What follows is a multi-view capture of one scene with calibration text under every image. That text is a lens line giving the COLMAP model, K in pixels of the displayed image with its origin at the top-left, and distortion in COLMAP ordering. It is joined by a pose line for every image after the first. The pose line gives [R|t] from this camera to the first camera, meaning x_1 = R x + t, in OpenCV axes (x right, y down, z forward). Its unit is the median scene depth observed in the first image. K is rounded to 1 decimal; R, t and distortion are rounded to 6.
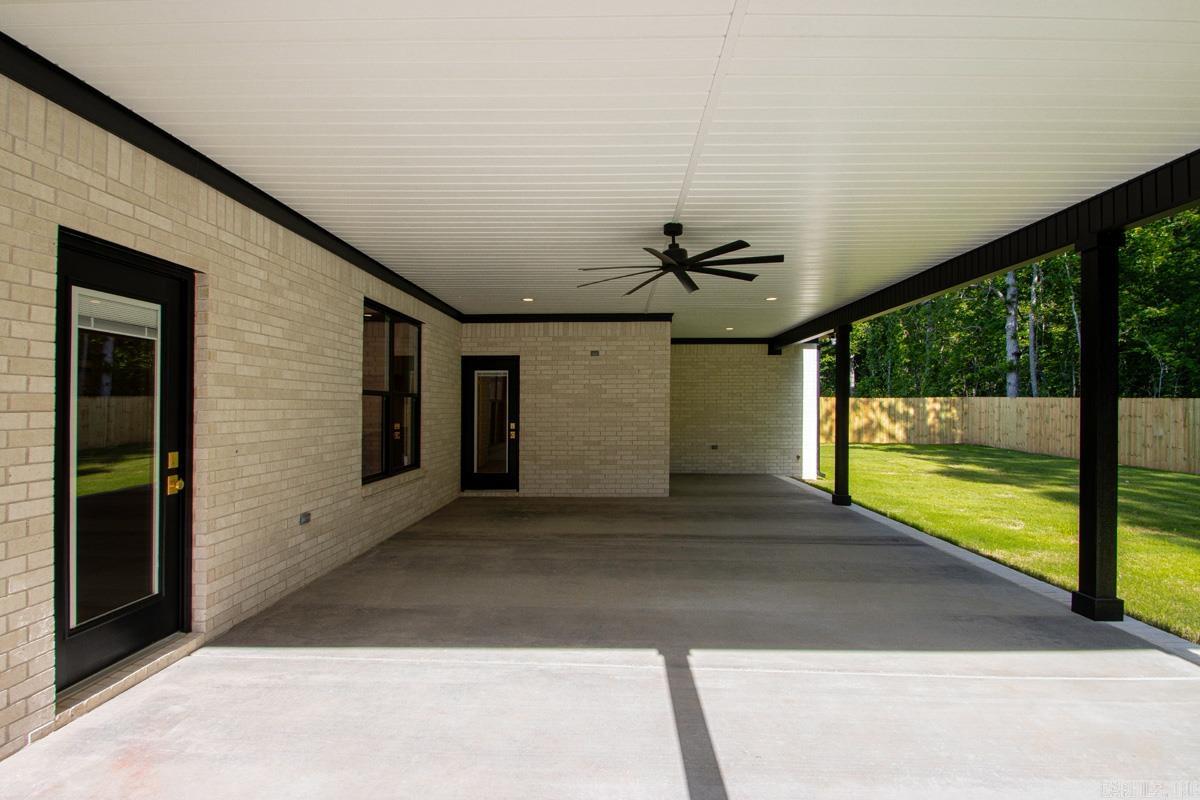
lens RADIAL K [[564.4, 0, 604.2], [0, 564.4, 404.8], [0, 0, 1]] dist [0.015754, -0.017682]
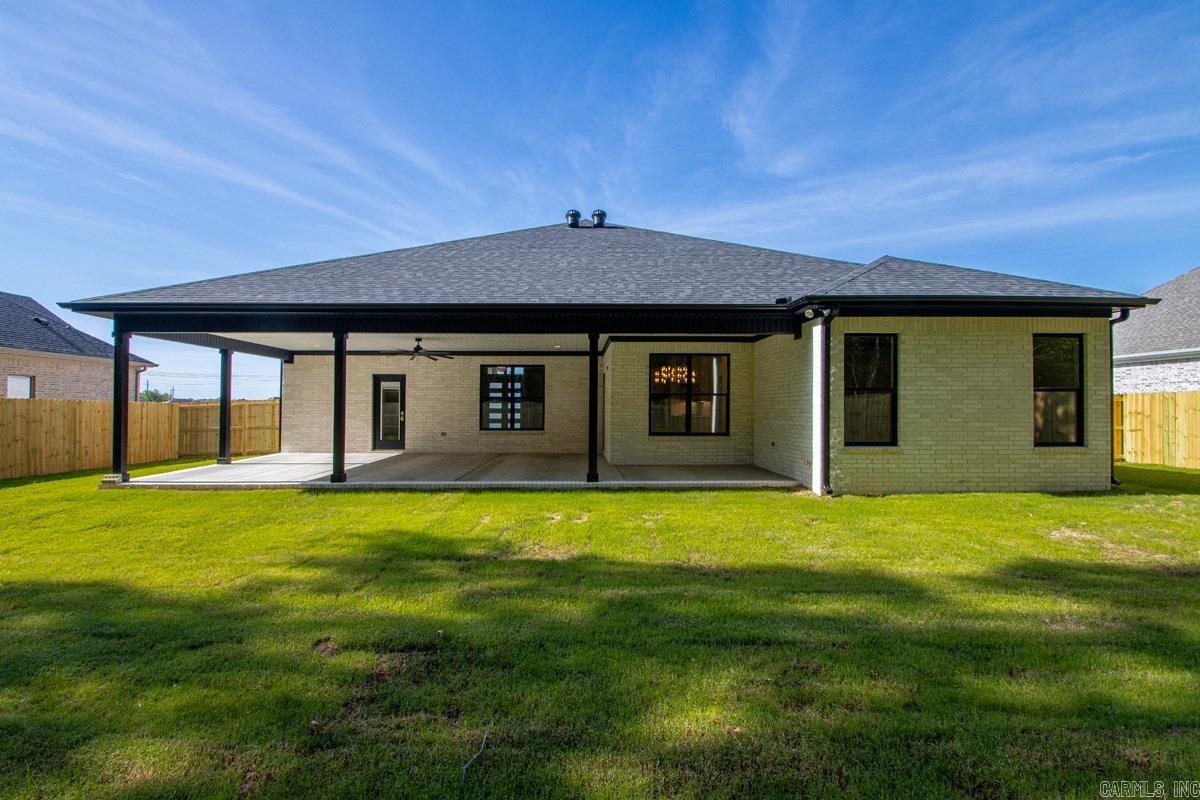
lens RADIAL K [[564.4, 0, 604.2], [0, 564.4, 404.8], [0, 0, 1]] dist [0.015754, -0.017682]
pose [[0.044300, -0.006122, -0.999000, 1.897049], [0.001977, 0.999980, -0.006040, 0.025386], [0.999016, -0.001707, 0.044311, 1.144065]]
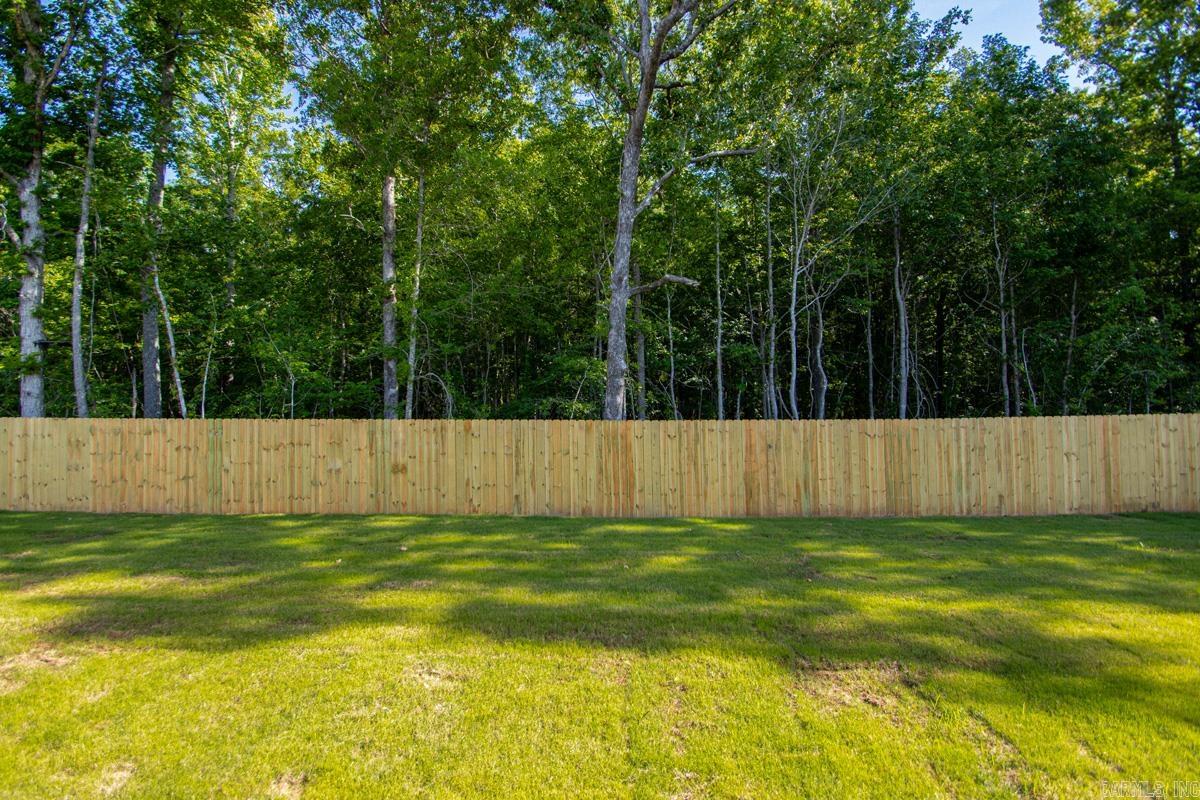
lens RADIAL K [[564.4, 0, 604.2], [0, 564.4, 404.8], [0, 0, 1]] dist [0.015754, -0.017682]
pose [[0.001522, 0.024737, 0.999693, 0.470281], [0.012329, 0.999618, -0.024754, -0.016310], [-0.999923, 0.012363, 0.001217, 1.337570]]
